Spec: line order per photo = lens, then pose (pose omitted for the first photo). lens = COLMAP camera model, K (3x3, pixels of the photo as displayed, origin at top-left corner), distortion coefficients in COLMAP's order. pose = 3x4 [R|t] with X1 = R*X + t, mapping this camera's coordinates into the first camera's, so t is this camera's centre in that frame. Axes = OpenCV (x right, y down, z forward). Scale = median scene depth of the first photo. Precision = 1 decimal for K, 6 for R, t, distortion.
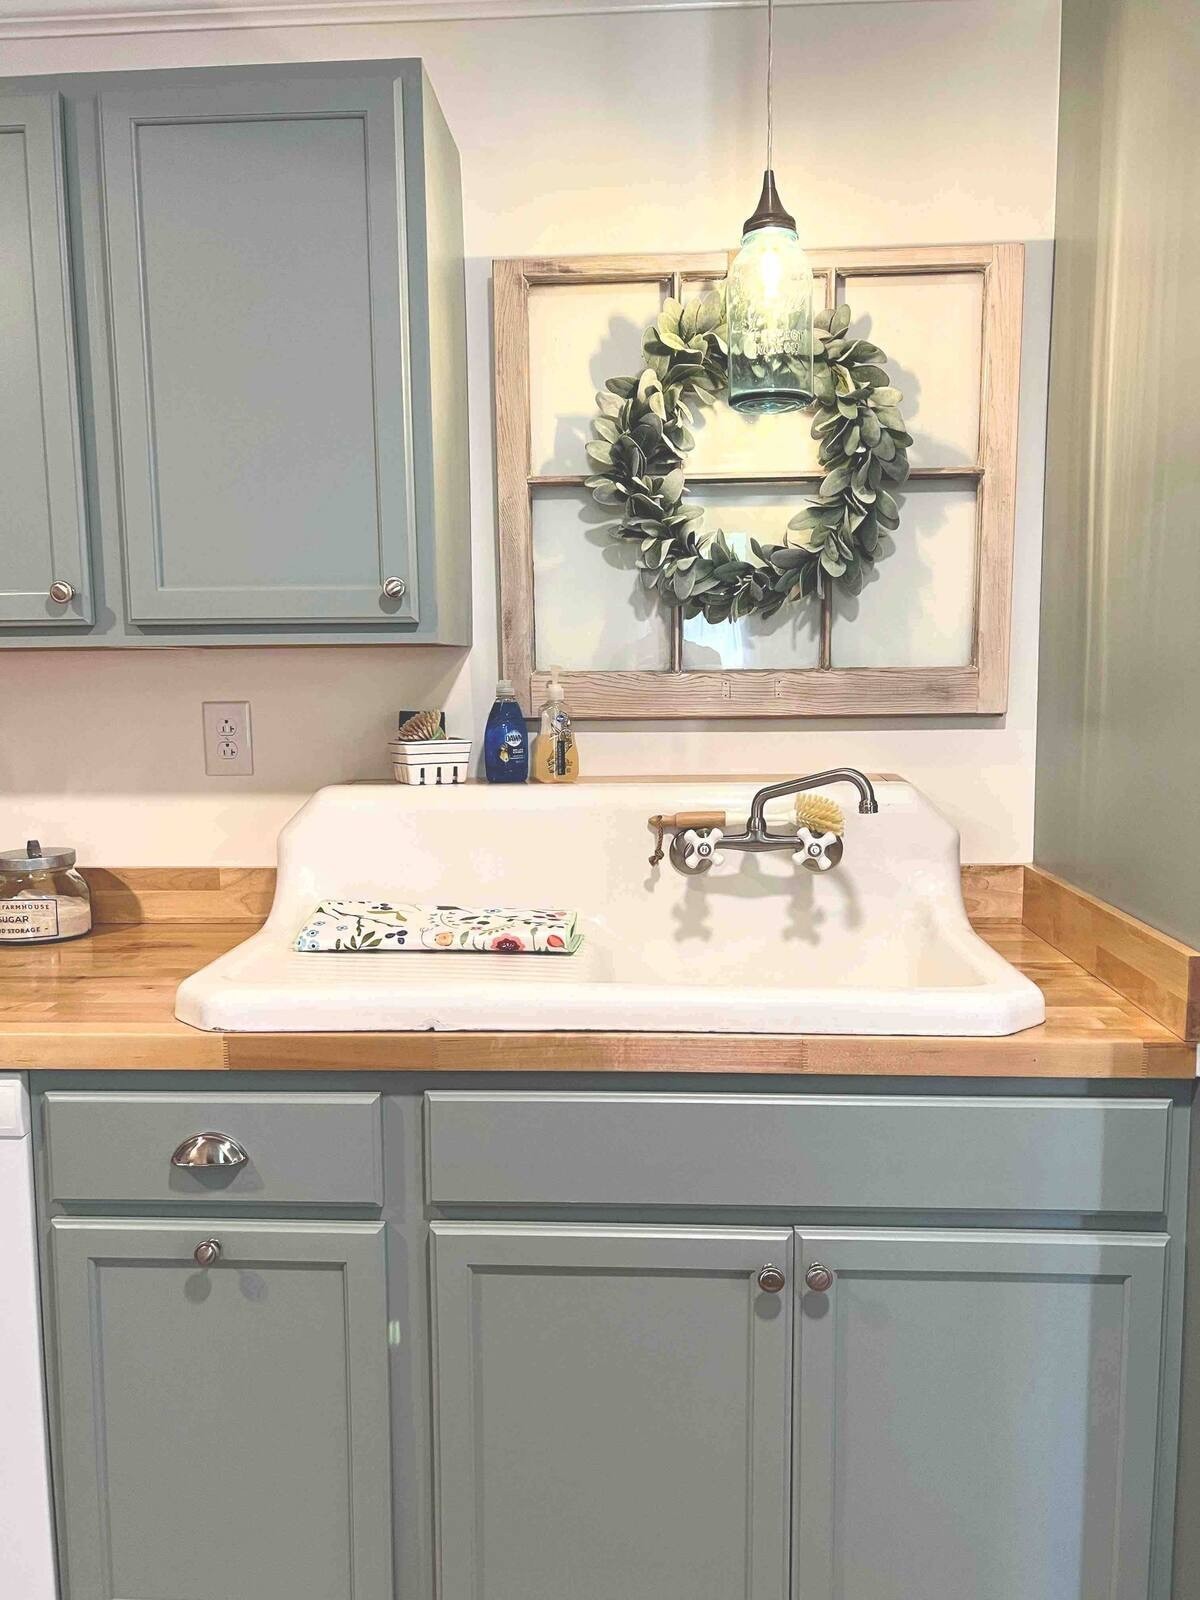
lens RADIAL K [[1211.5, 0, 595.7], [0, 1211.5, 809.0], [0, 0, 1]] dist [0.043034, -0.028428]
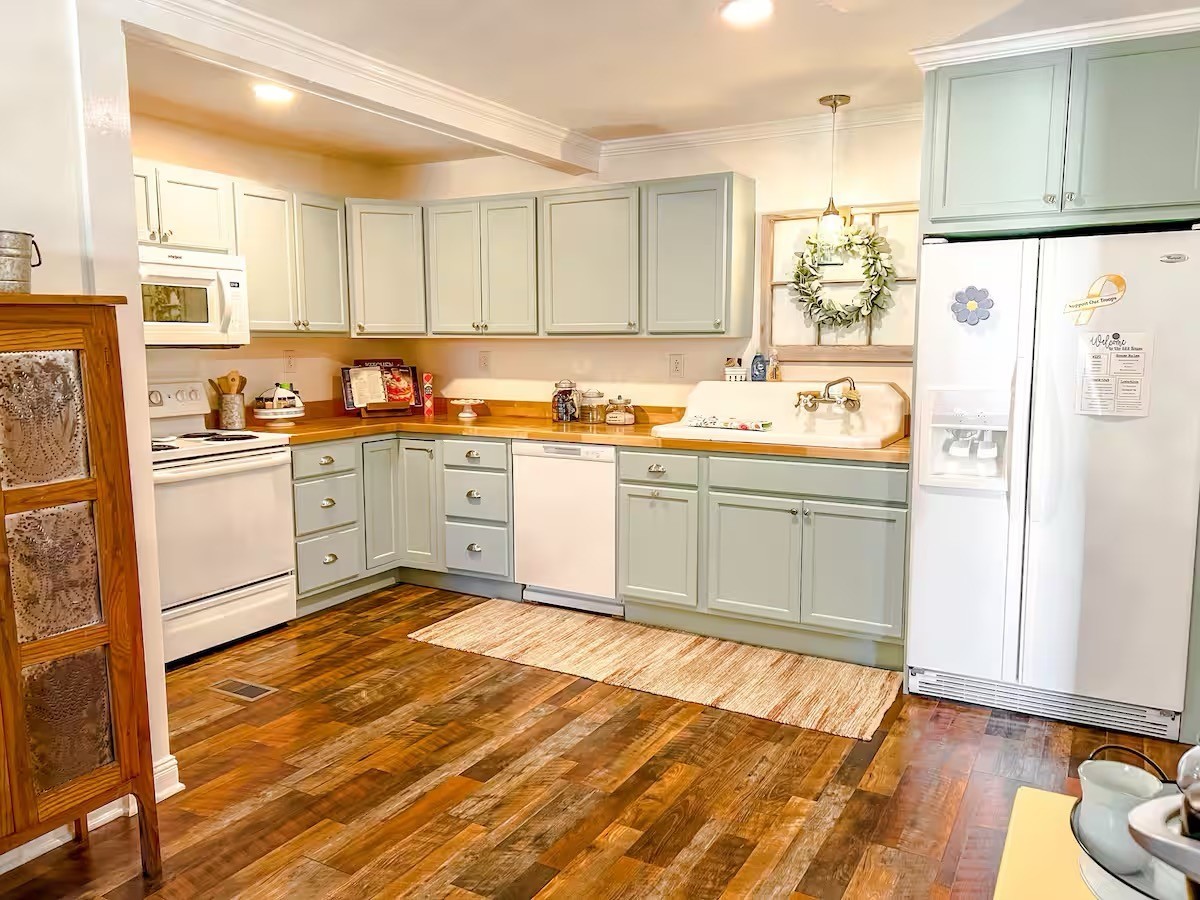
lens RADIAL K [[908.6, 0, 593.5], [0, 908.6, 448.2], [0, 0, 1]] dist [0.043034, -0.028428]
pose [[0.895086, 0.059532, -0.441901, 0.607003], [-0.053140, 0.998226, 0.026843, 0.112906], [0.442716, -0.000544, 0.896662, -1.315523]]
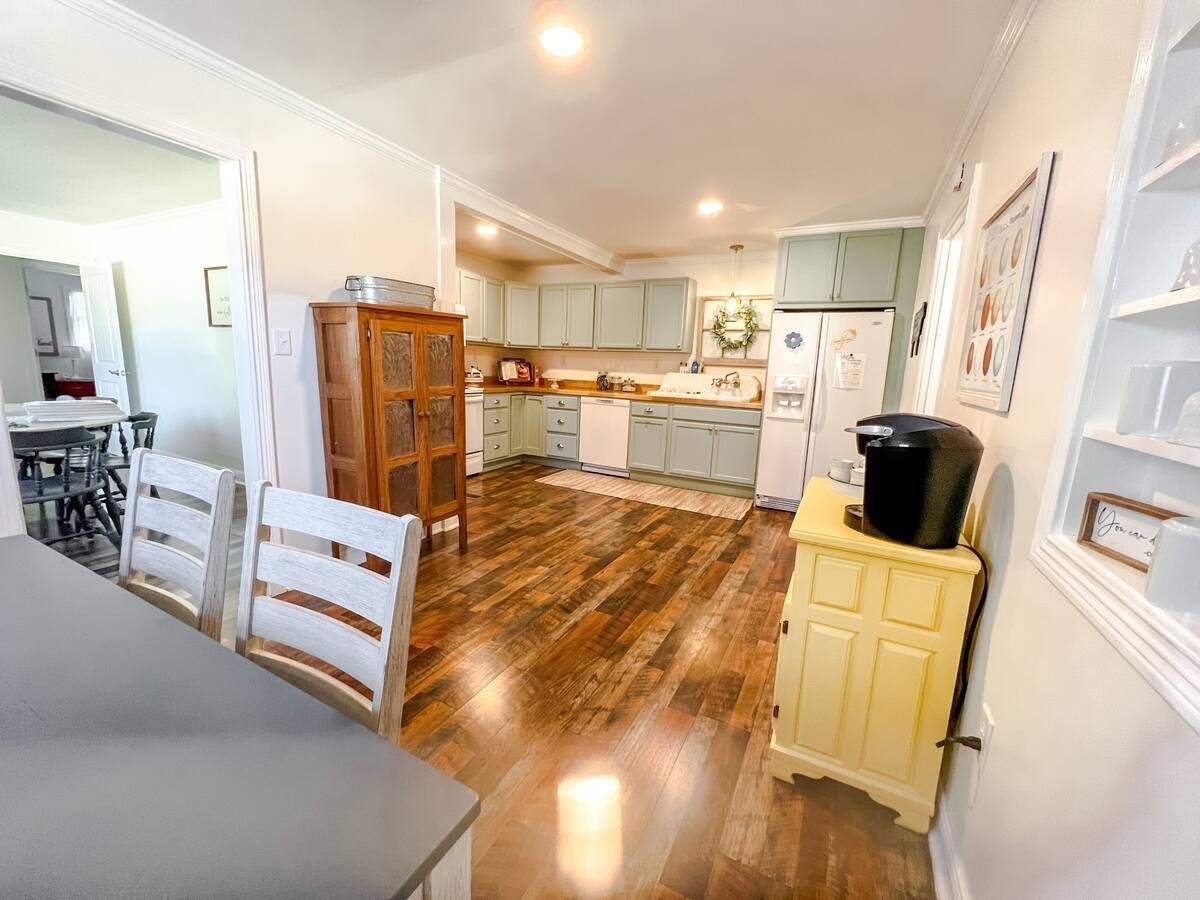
lens RADIAL K [[480.6, 0, 596.1], [0, 480.6, 448.6], [0, 0, 1]] dist [-0.004159, -0.000361]
pose [[0.906256, 0.116913, -0.406241, 0.595781], [-0.093145, 0.992603, 0.077871, 0.248869], [0.412340, -0.032732, 0.910442, -1.778180]]
